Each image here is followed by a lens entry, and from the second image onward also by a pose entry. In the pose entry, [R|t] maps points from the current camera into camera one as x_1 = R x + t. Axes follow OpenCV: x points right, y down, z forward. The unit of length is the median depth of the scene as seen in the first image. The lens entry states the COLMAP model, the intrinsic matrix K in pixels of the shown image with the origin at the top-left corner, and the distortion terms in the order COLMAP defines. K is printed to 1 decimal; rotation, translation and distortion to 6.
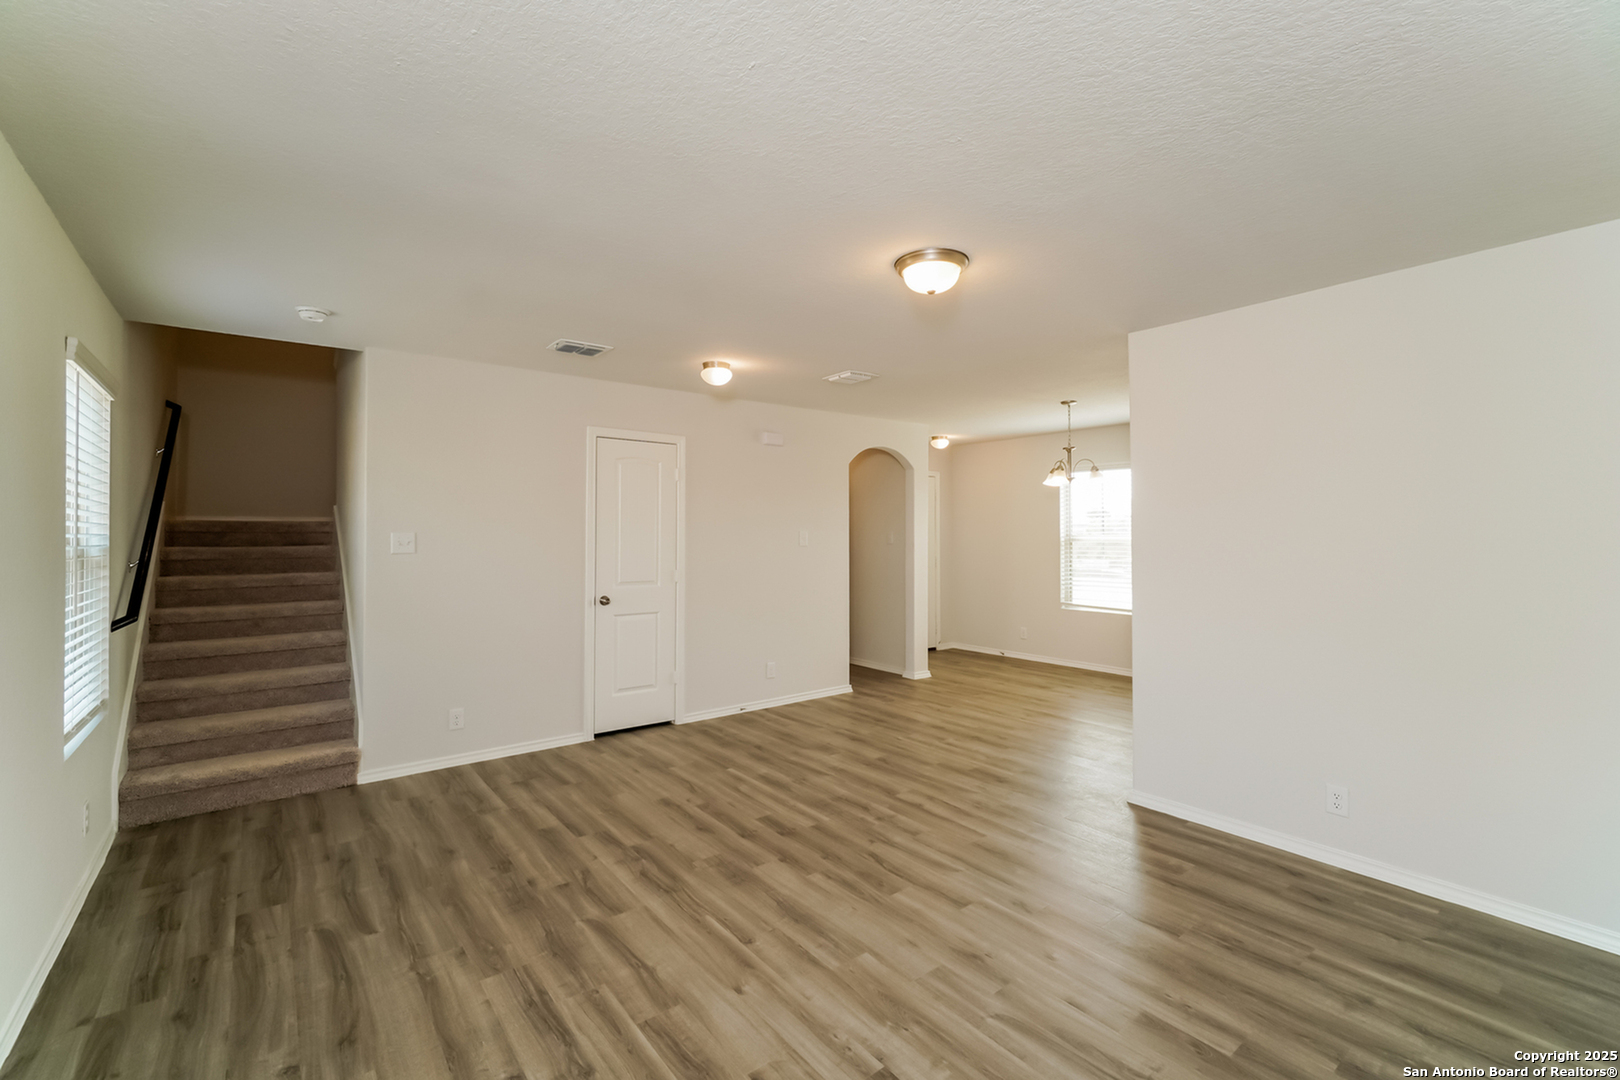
lens RADIAL K [[696.7, 0, 799.2], [0, 696.7, 527.3], [0, 0, 1]] dist [-0.011731, 0.012469]
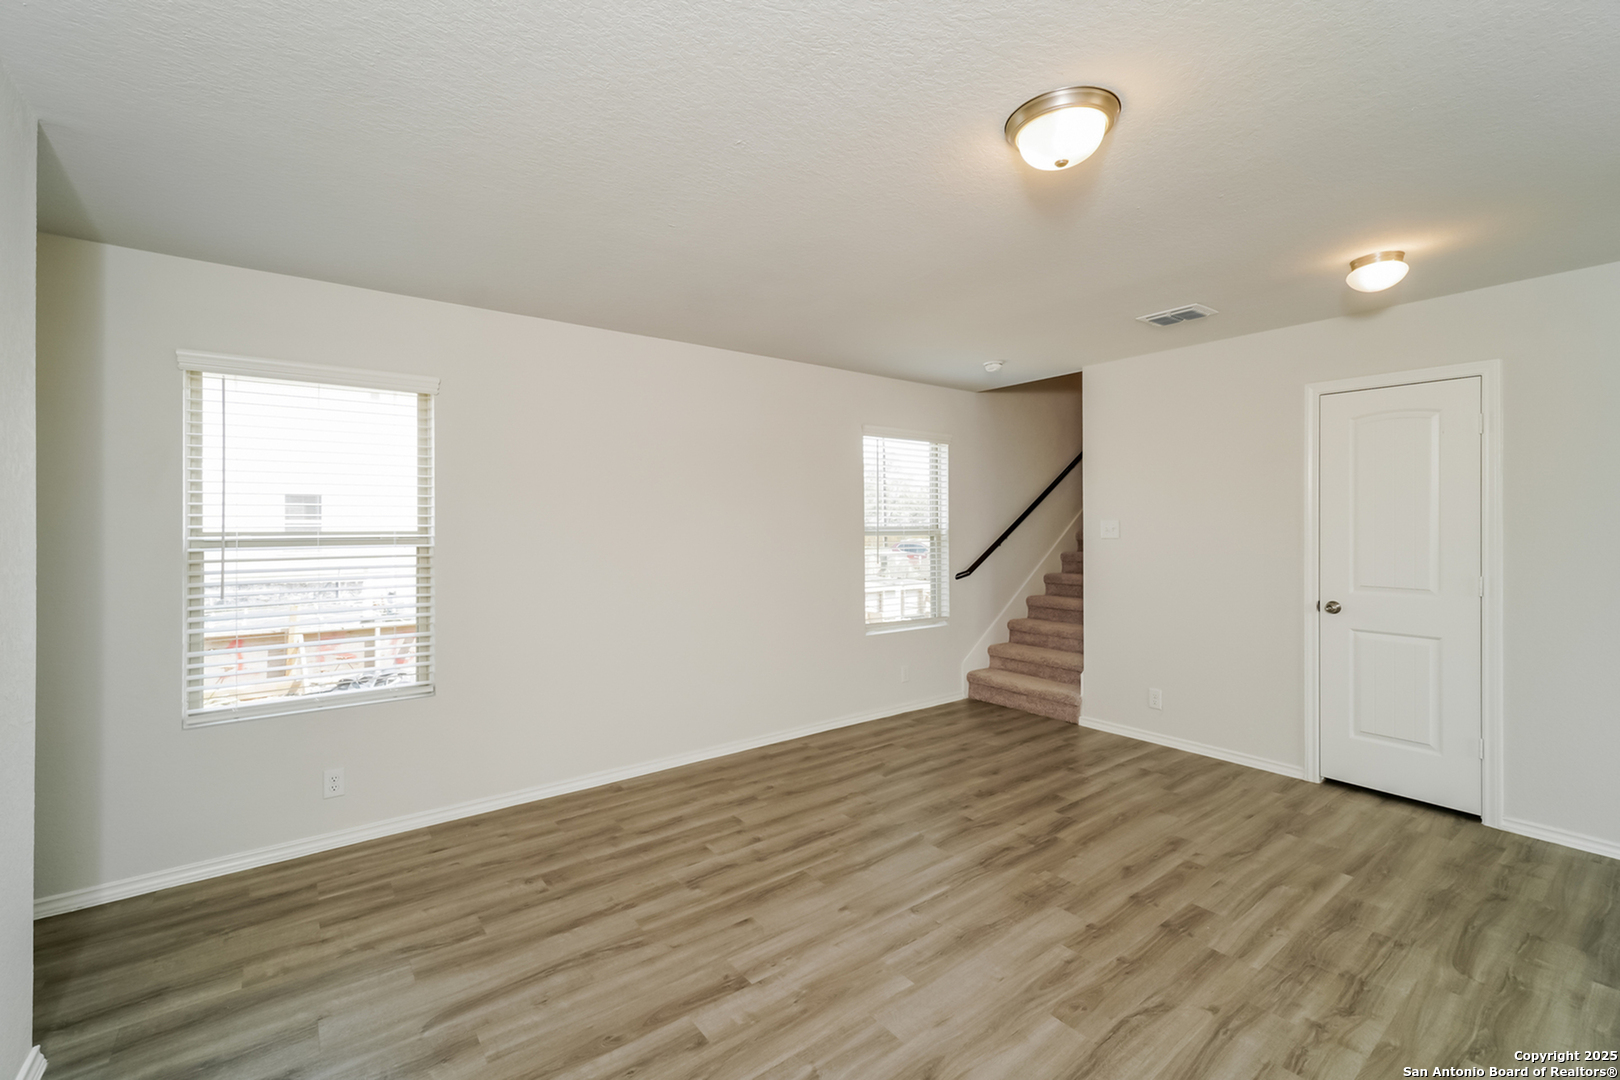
lens RADIAL K [[696.7, 0, 799.2], [0, 696.7, 527.3], [0, 0, 1]] dist [-0.011731, 0.012469]
pose [[-0.013917, 0.004365, -0.999894, 0.738987], [0.014644, 0.999884, 0.004161, 0.008150], [0.999796, -0.014585, -0.013980, 0.642956]]
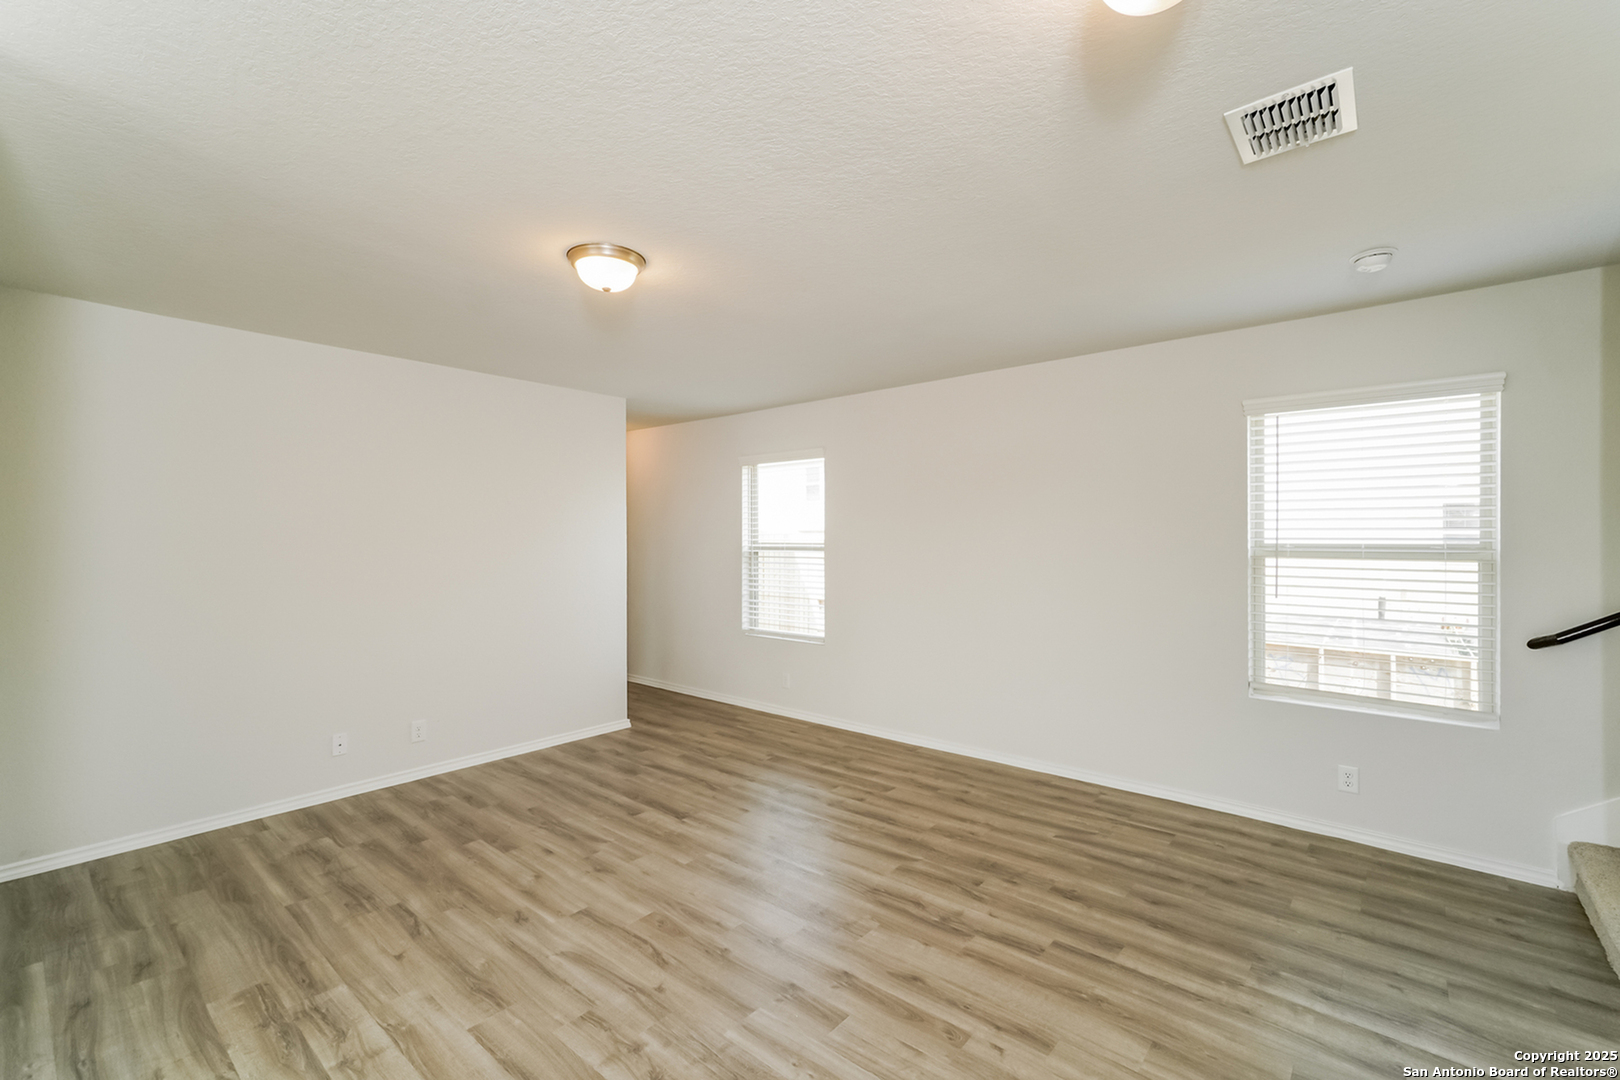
lens RADIAL K [[696.7, 0, 799.2], [0, 696.7, 527.3], [0, 0, 1]] dist [-0.011731, 0.012469]
pose [[-0.980461, -0.001325, -0.196709, 0.105604], [0.003724, 0.999673, -0.025297, 0.014035], [0.196678, -0.025535, -0.980136, 1.715883]]
